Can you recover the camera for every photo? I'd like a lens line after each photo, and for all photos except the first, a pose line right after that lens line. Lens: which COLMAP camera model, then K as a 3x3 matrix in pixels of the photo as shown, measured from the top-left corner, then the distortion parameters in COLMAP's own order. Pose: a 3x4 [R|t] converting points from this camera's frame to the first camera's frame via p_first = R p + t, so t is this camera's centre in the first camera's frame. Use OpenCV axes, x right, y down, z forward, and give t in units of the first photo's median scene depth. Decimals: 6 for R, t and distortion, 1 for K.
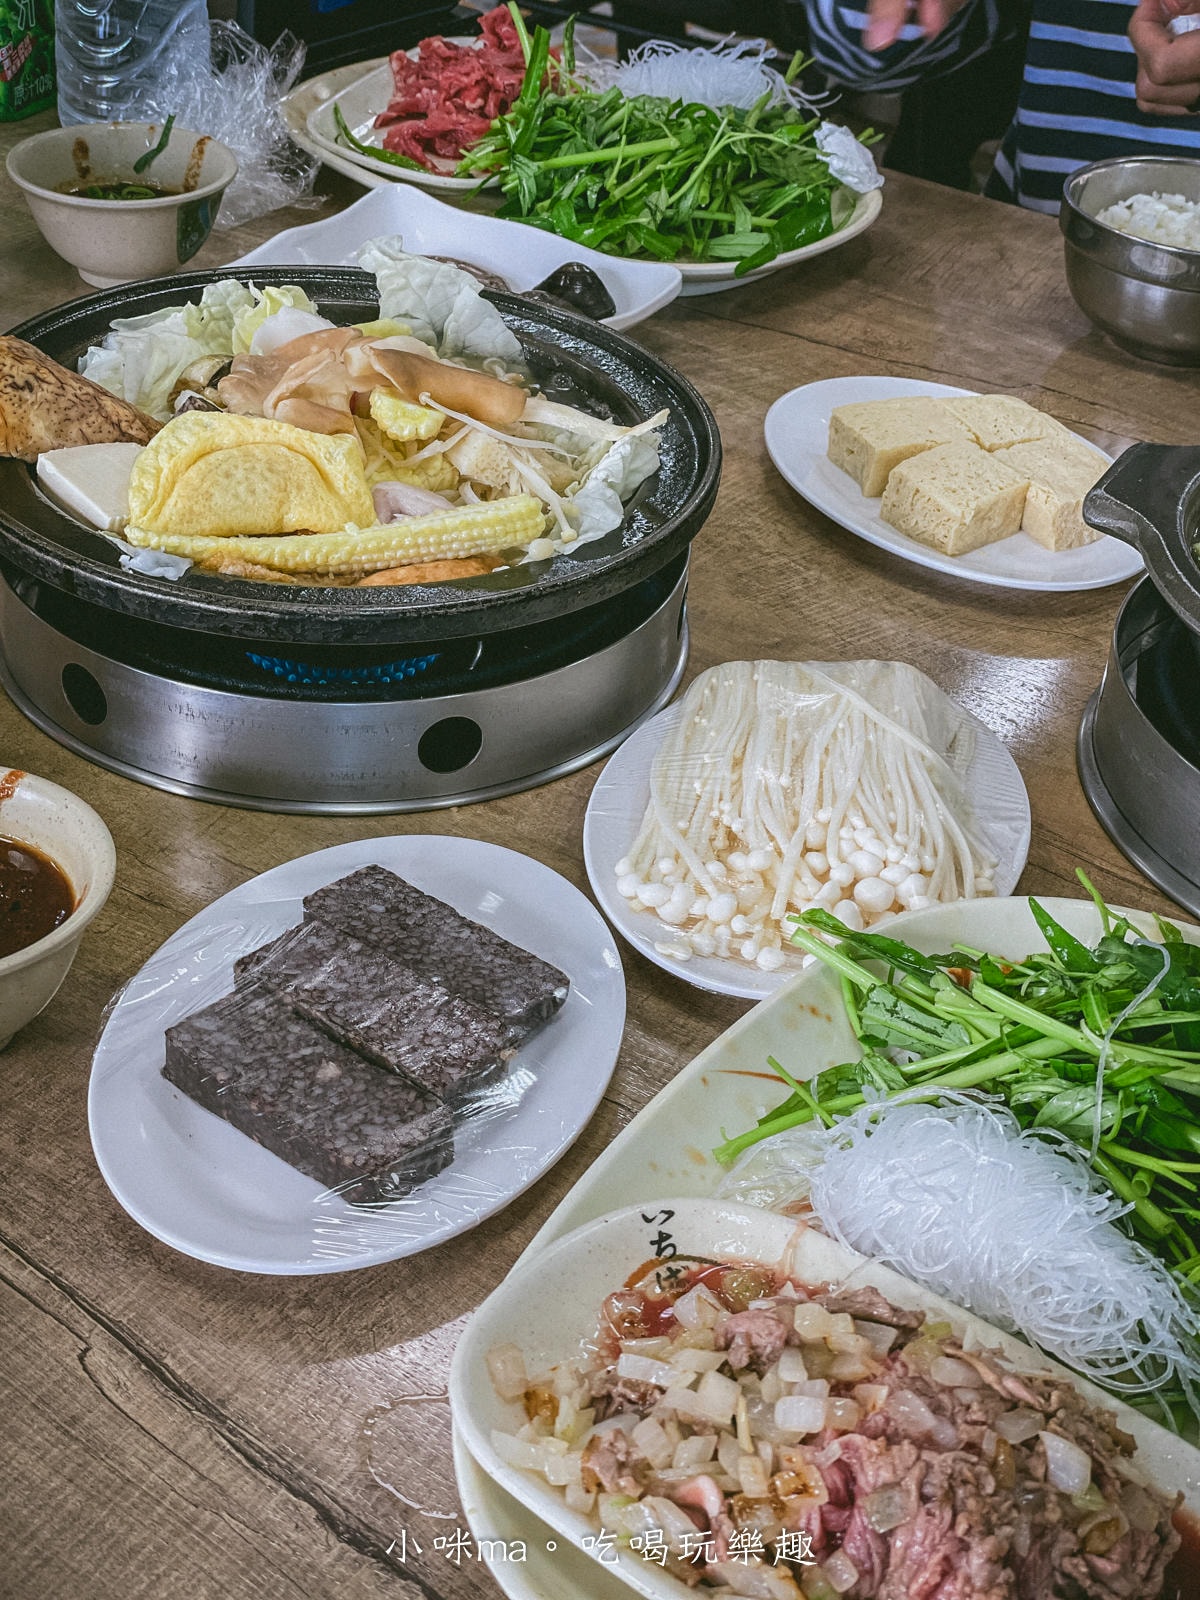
lens RADIAL K [[2403.5, 0, 600.0], [0, 2403.5, 800.0], [0, 0, 1]] dist [0.242560, -0.814385]
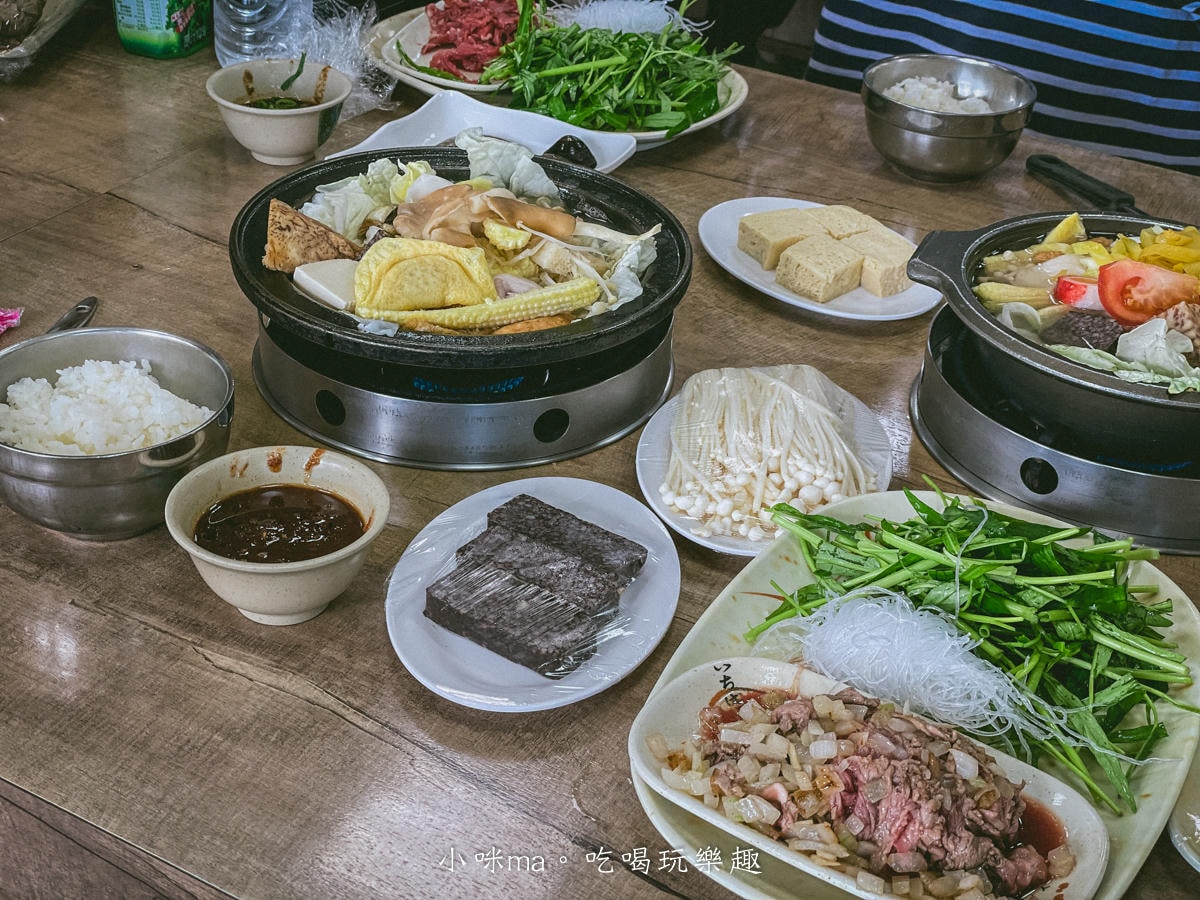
lens RADIAL K [[1802.6, 0, 600.0], [0, 1802.6, 450.0], [0, 0, 1]] dist [0.242560, -0.814385]
pose [[0.996041, -0.054965, 0.069859, -0.119167], [0.057318, 0.997838, -0.032141, 0.037584], [-0.067941, 0.036018, 0.997039, -0.272869]]
